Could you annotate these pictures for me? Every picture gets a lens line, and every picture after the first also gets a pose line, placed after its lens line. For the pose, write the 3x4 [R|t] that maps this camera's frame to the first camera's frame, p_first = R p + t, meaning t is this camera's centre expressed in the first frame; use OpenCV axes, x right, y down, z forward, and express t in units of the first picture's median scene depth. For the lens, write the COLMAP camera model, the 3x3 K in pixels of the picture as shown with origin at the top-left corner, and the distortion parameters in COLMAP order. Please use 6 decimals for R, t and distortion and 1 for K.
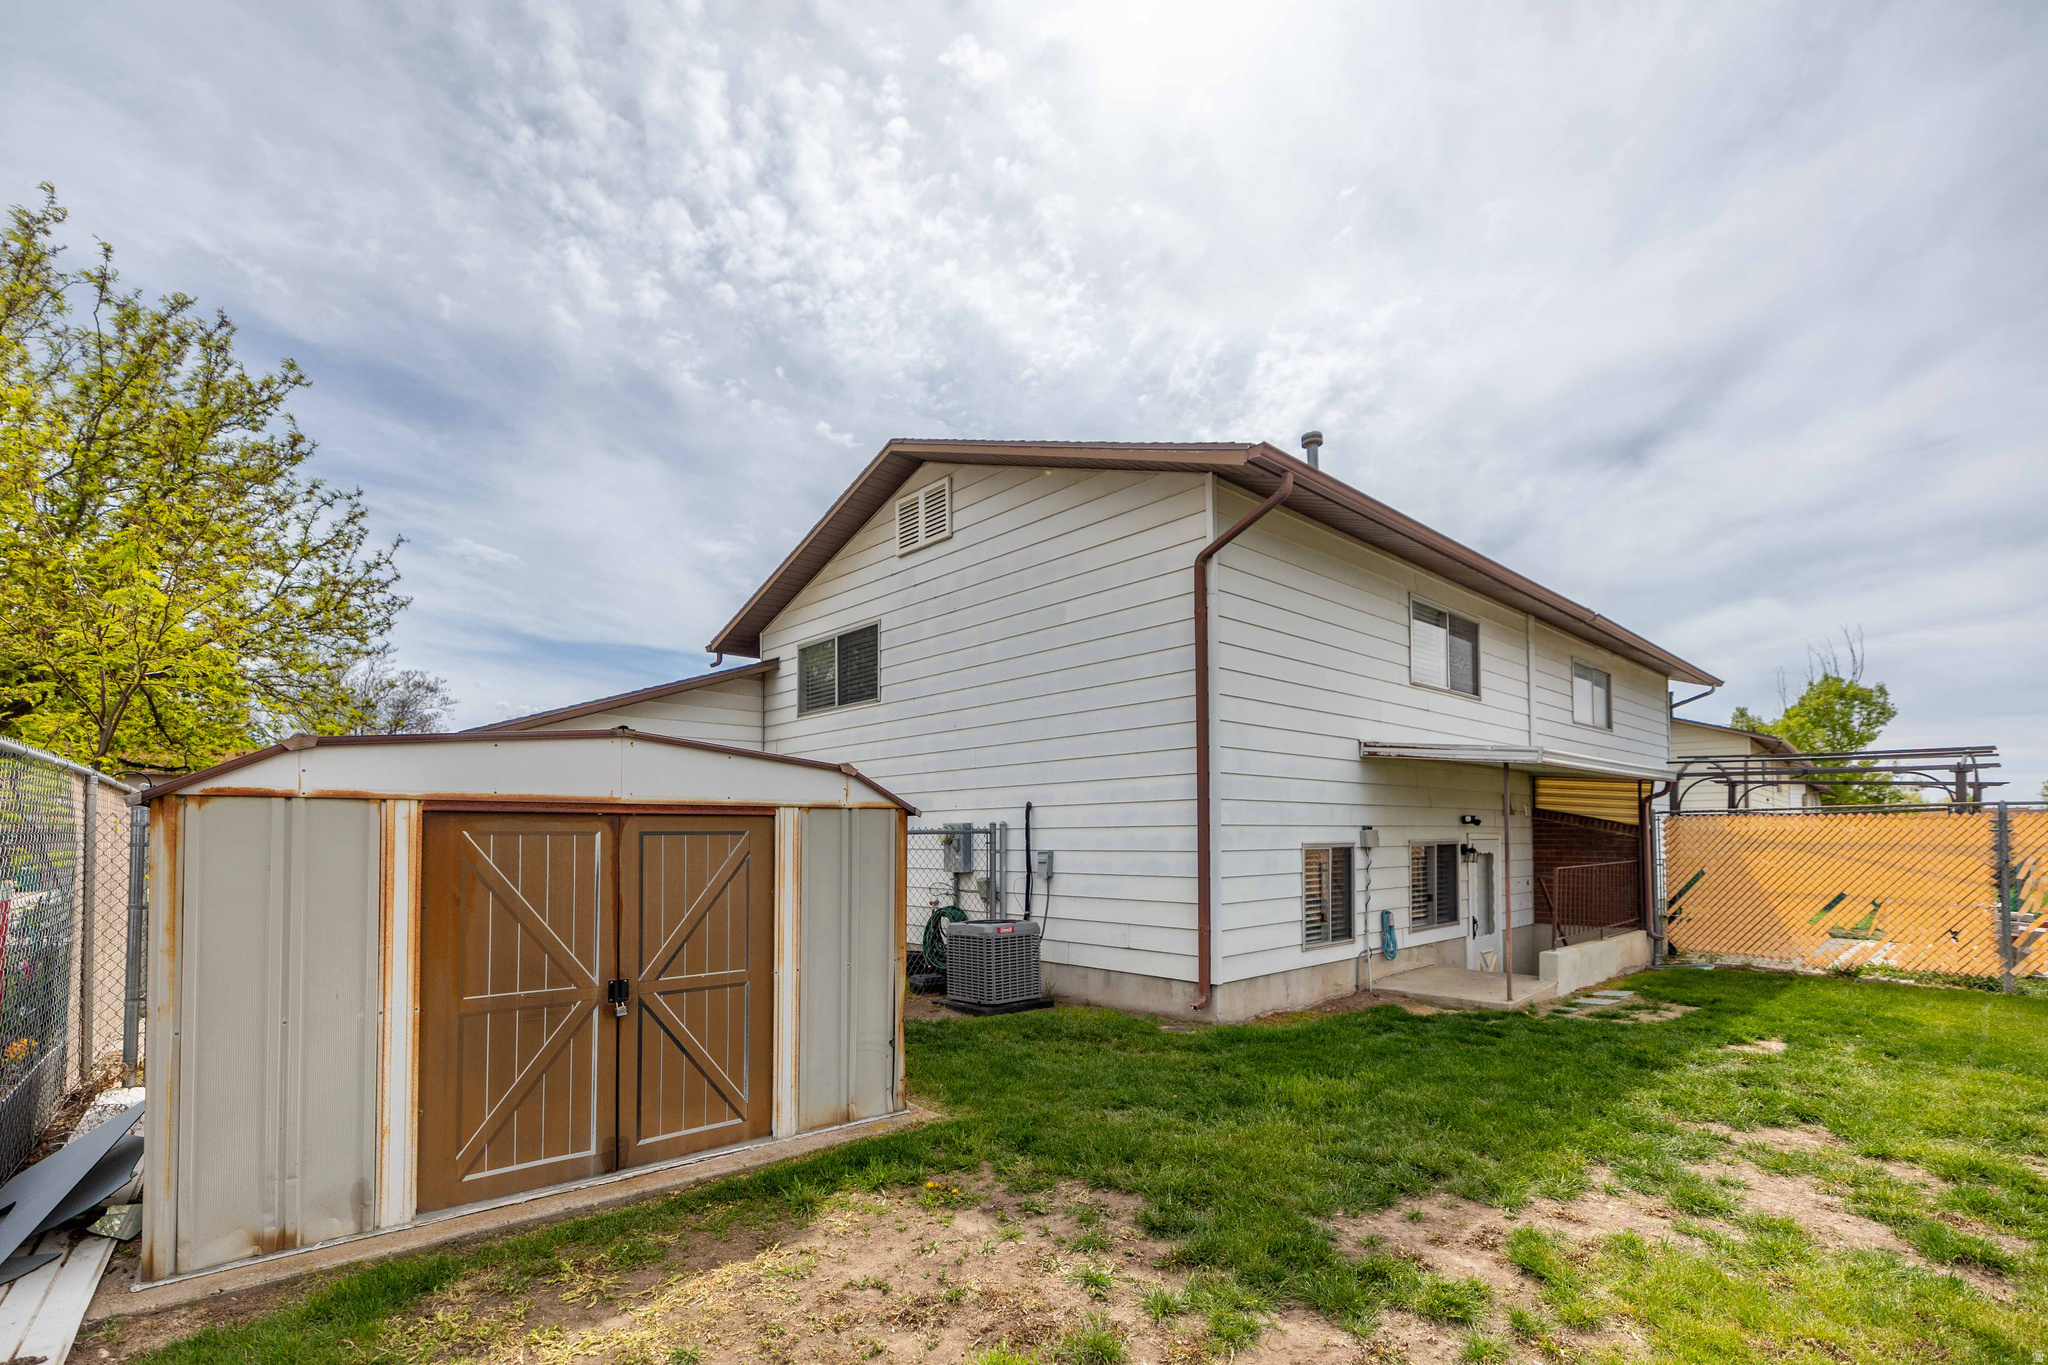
lens RADIAL K [[870.5, 0, 976.6], [0, 870.5, 819.8], [0, 0, 1]] dist [0.007860, 0.000814]
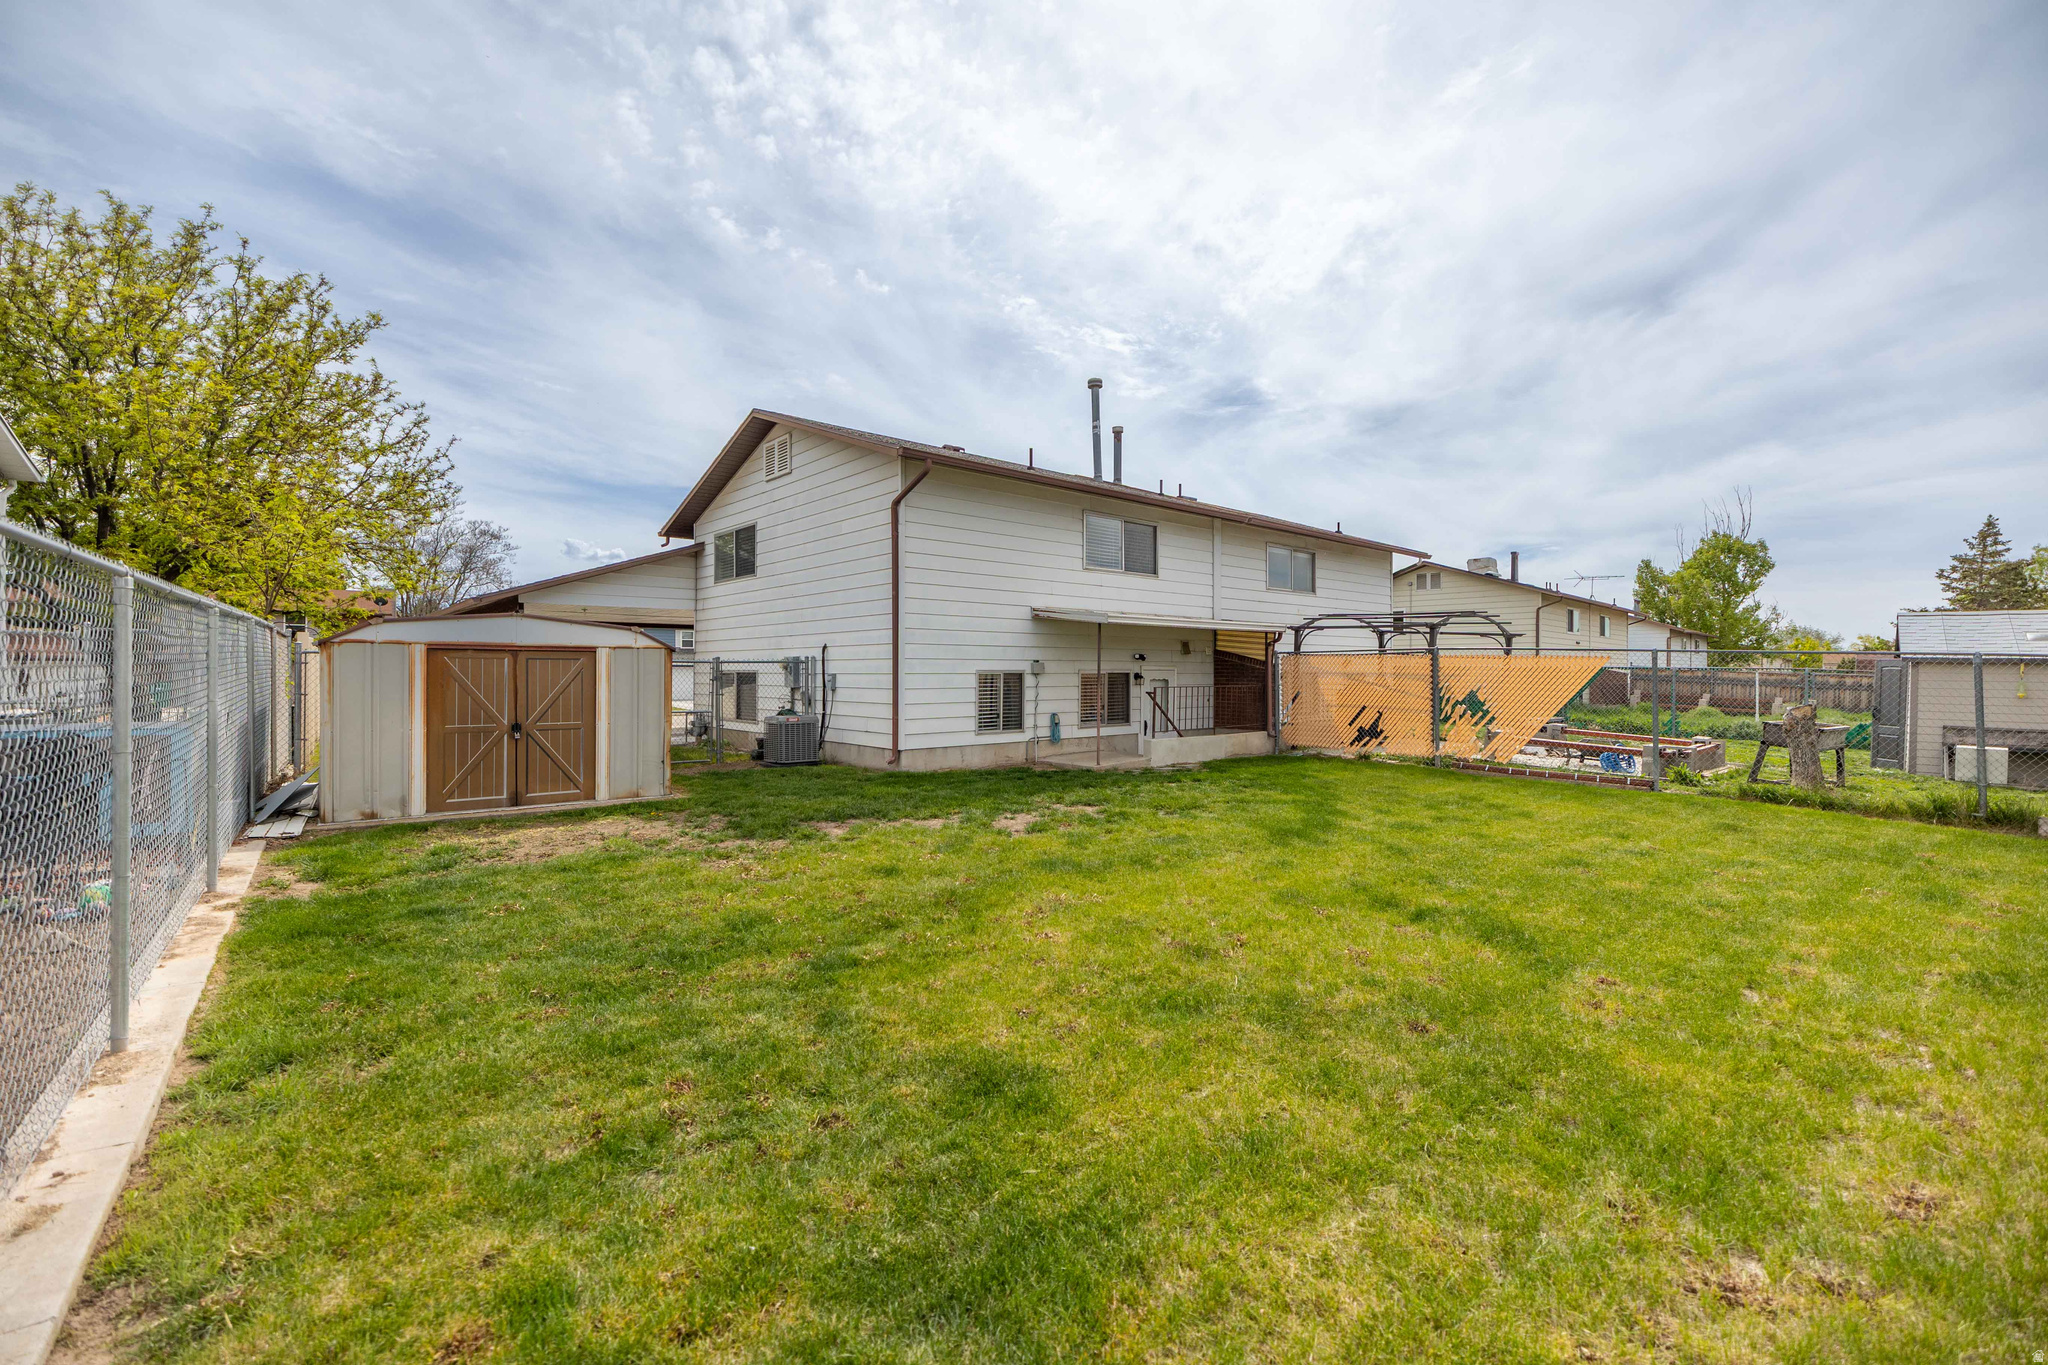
lens RADIAL K [[870.5, 0, 1029.7], [0, 870.5, 672.5], [0, 0, 1]] dist [0.007860, 0.000814]
pose [[0.999753, 0.007060, -0.021056, 0.451216], [-0.006655, 0.999792, 0.019273, -0.000560], [0.021187, -0.019128, 0.999593, -0.576862]]
